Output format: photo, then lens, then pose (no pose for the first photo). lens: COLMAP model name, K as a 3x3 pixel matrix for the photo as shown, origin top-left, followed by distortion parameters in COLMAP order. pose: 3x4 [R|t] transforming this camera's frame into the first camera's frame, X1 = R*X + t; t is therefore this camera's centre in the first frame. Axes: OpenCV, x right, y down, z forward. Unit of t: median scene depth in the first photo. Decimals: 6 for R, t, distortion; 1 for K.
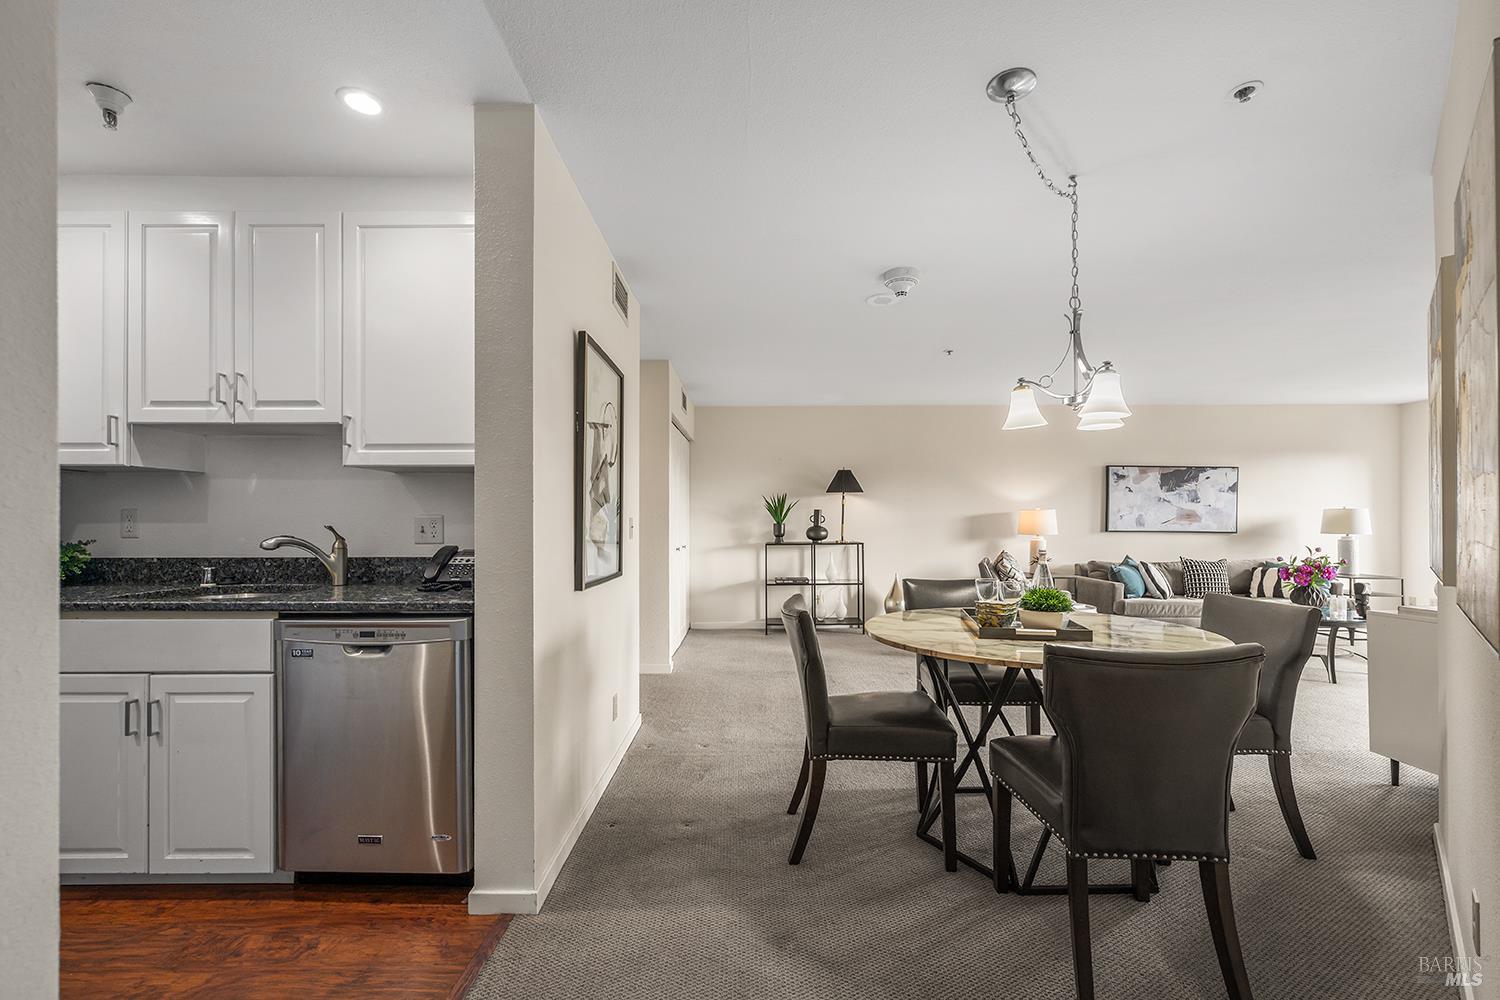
lens RADIAL K [[648.0, 0, 749.5], [0, 648.0, 514.1], [0, 0, 1]] dist [0.000104, 0.000011]
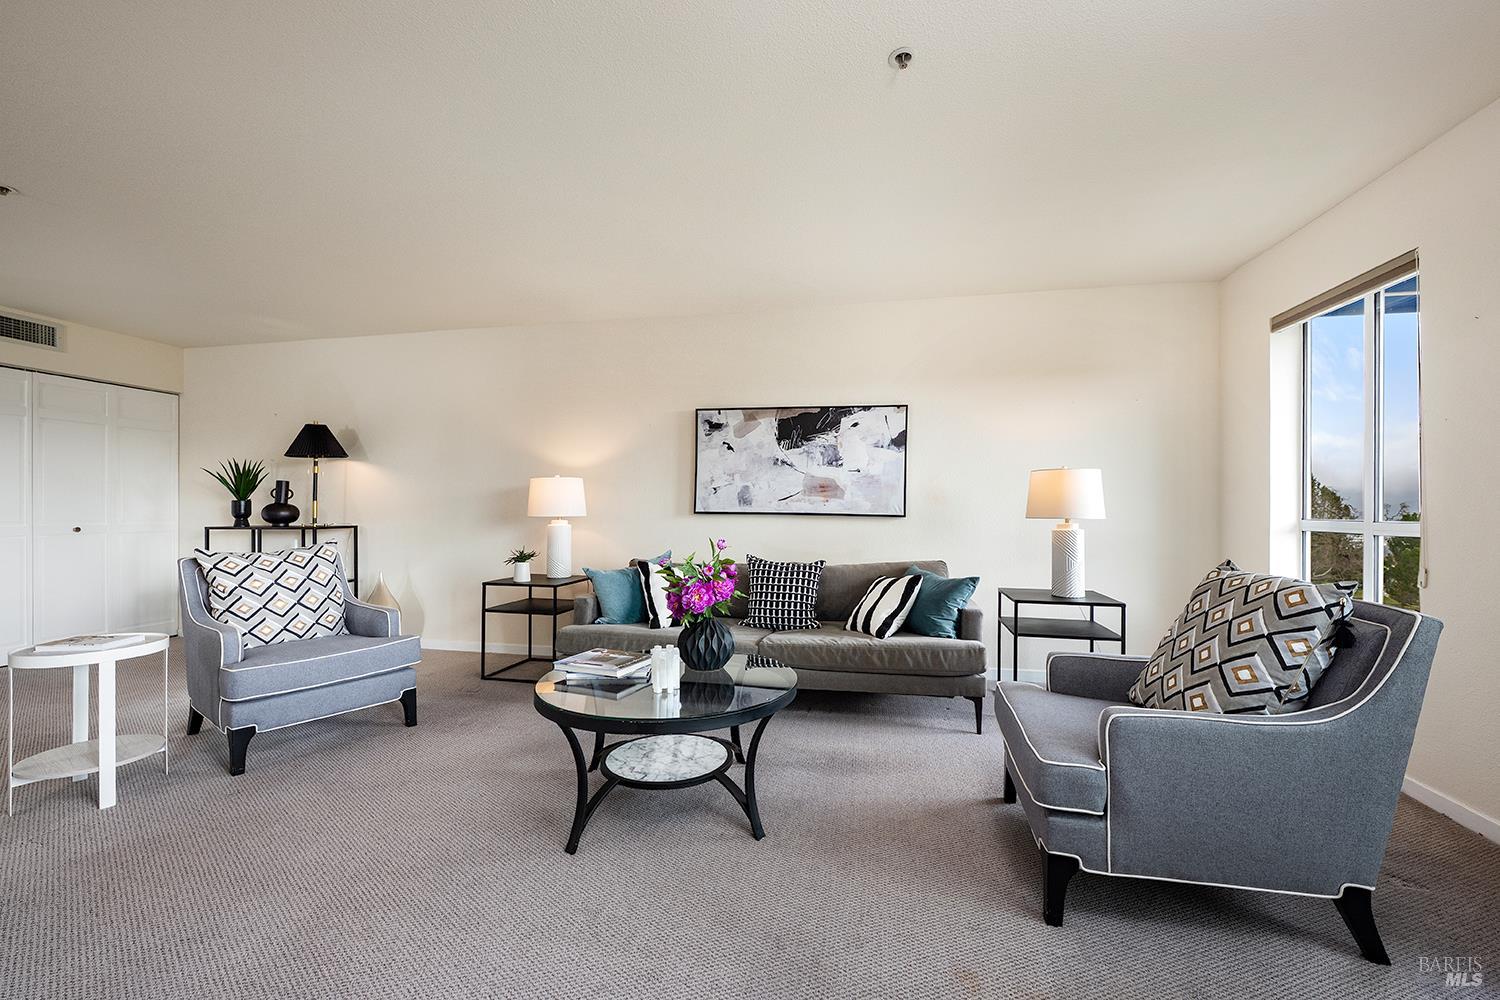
lens RADIAL K [[625.1, 0, 753.7], [0, 625.1, 506.1], [0, 0, 1]] dist [-0.009379, -0.001623]
pose [[0.978346, 0.002096, -0.206964, 0.735521], [-0.001593, 0.999995, 0.002594, 0.018338], [0.206968, -0.002208, 0.978345, 0.412170]]
